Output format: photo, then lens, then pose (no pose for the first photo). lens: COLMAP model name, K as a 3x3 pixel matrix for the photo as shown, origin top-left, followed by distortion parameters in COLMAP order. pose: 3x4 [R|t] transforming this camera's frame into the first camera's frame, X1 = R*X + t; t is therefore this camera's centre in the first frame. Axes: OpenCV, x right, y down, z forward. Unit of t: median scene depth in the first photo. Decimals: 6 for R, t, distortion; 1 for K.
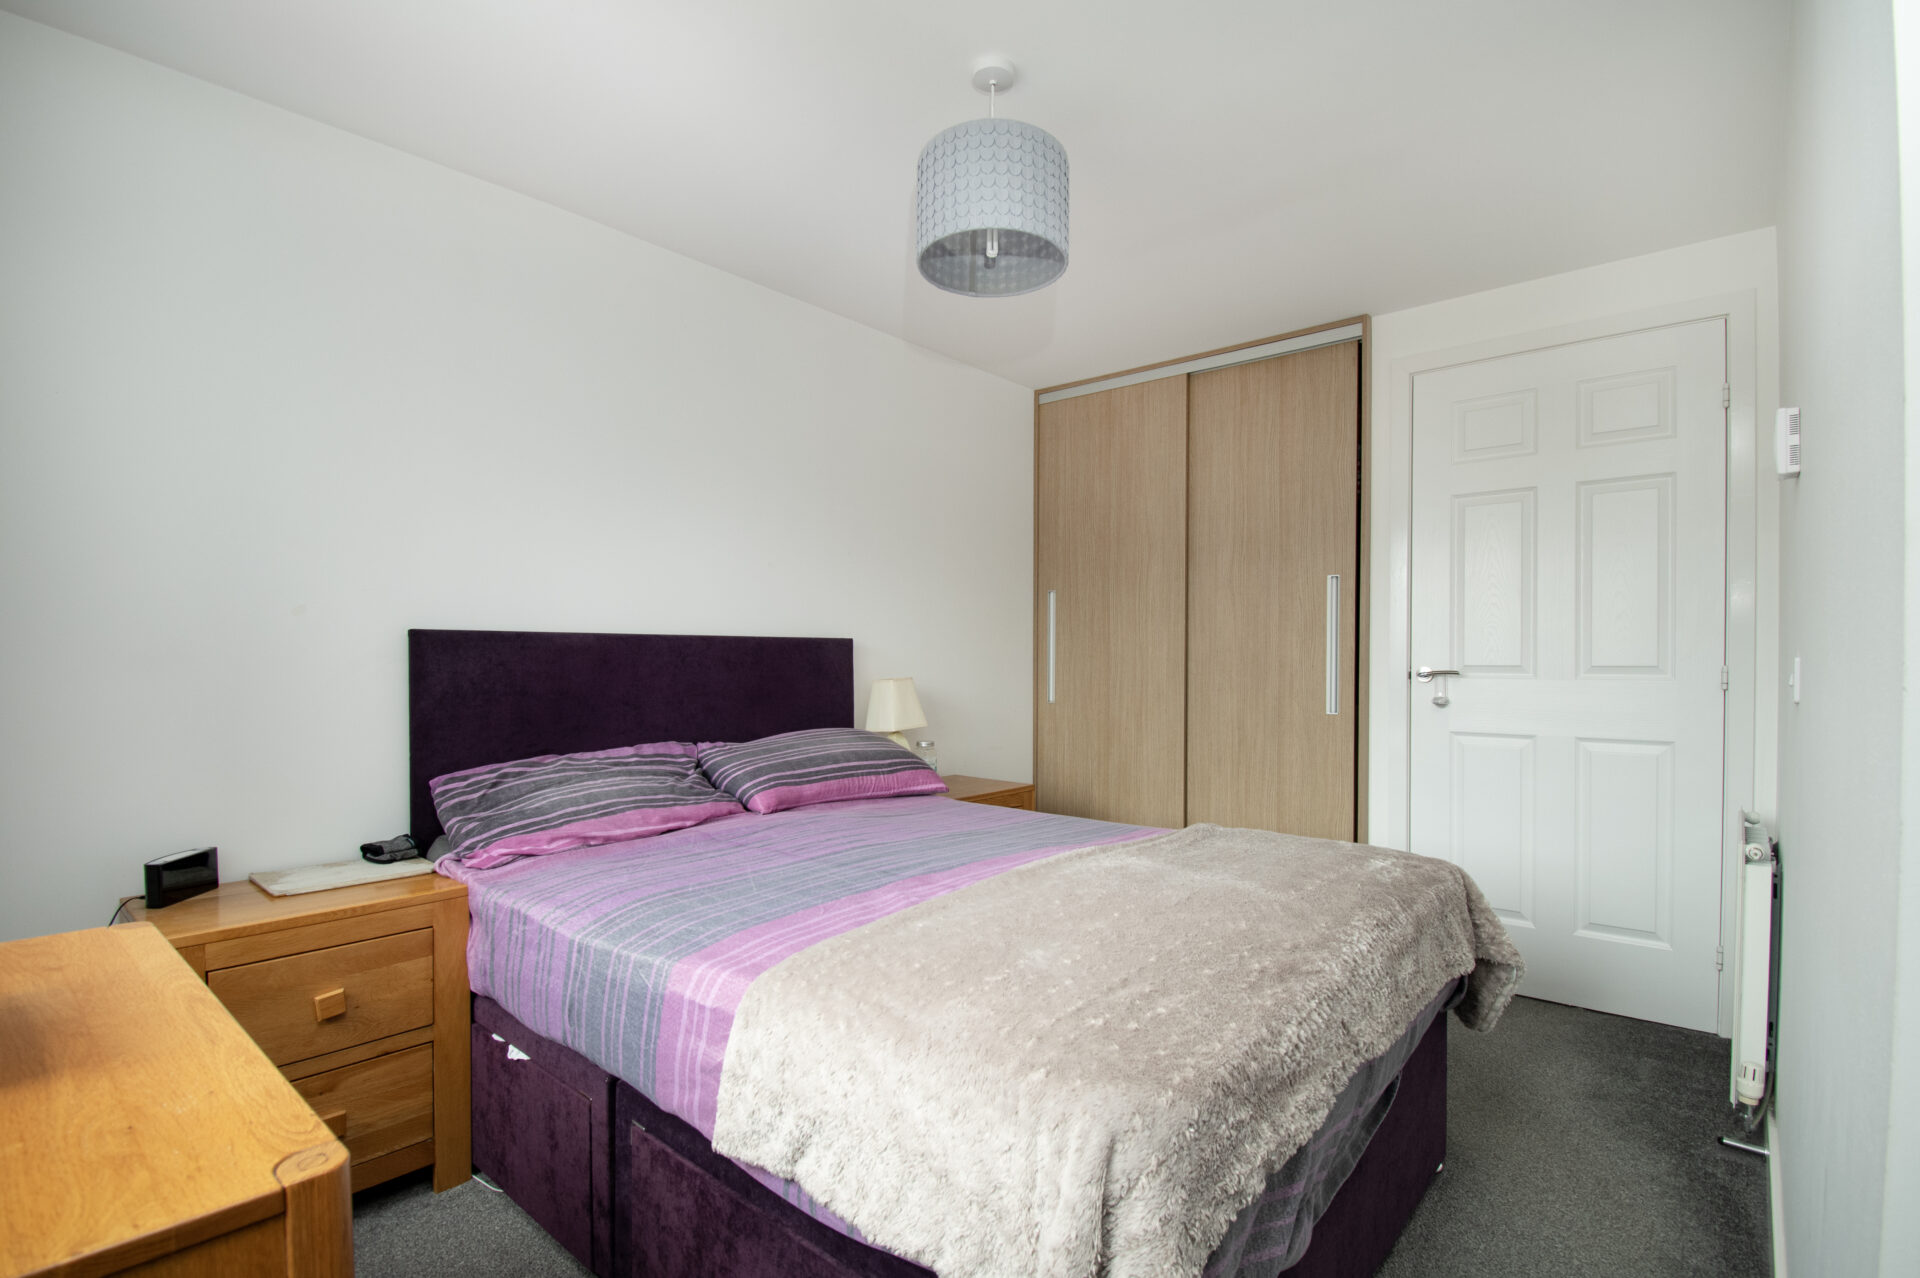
lens RADIAL K [[843.9, 0, 952.9], [0, 843.9, 658.8], [0, 0, 1]] dist [-0.036343, -0.000861]
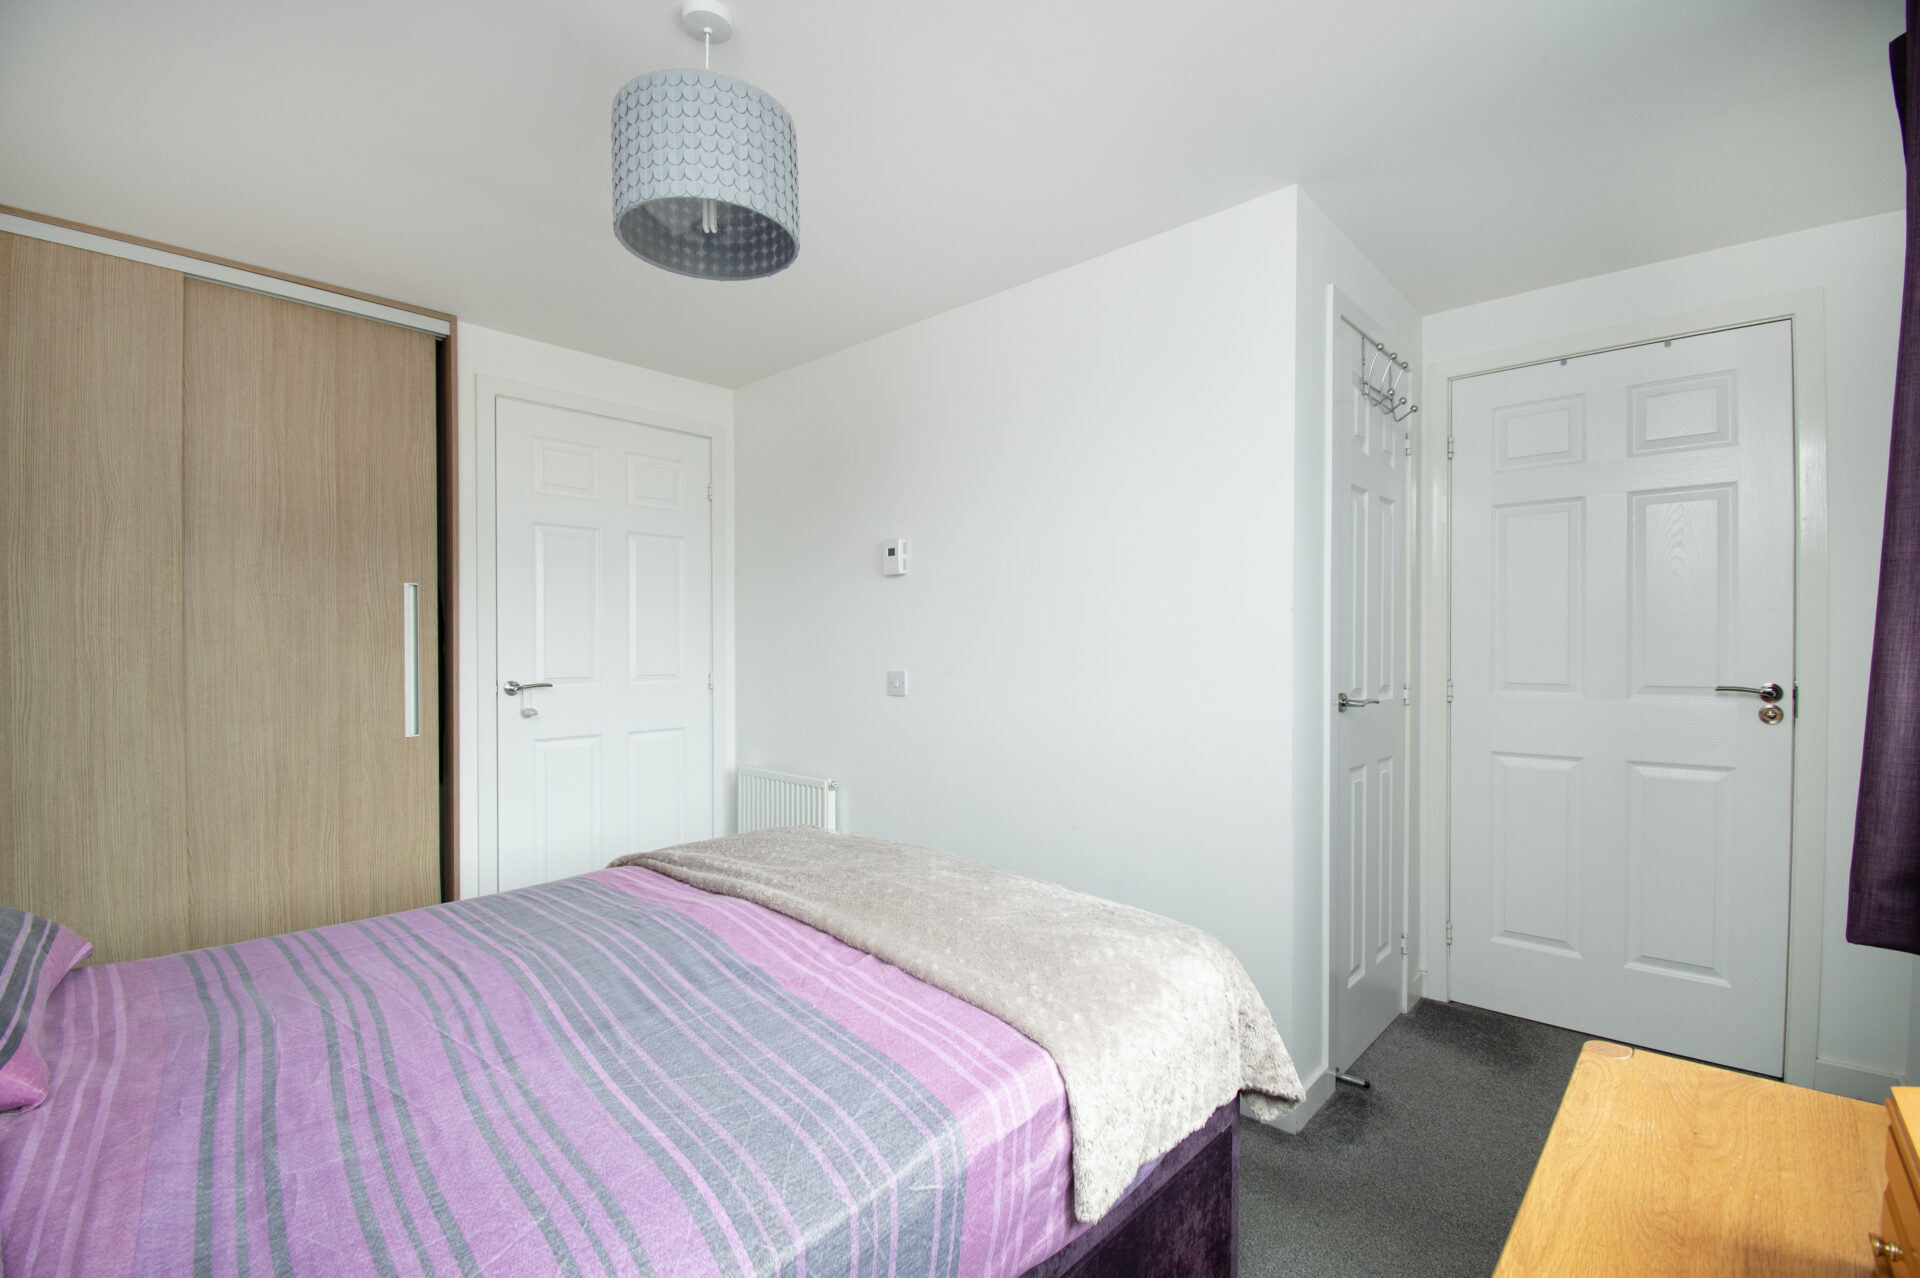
lens RADIAL K [[843.9, 0, 952.9], [0, 843.9, 658.8], [0, 0, 1]] dist [-0.036343, -0.000861]
pose [[0.057231, -0.013803, 0.998266, -0.579211], [0.006312, 0.999889, 0.013464, -0.038441], [-0.998341, 0.005531, 0.057311, 0.511711]]
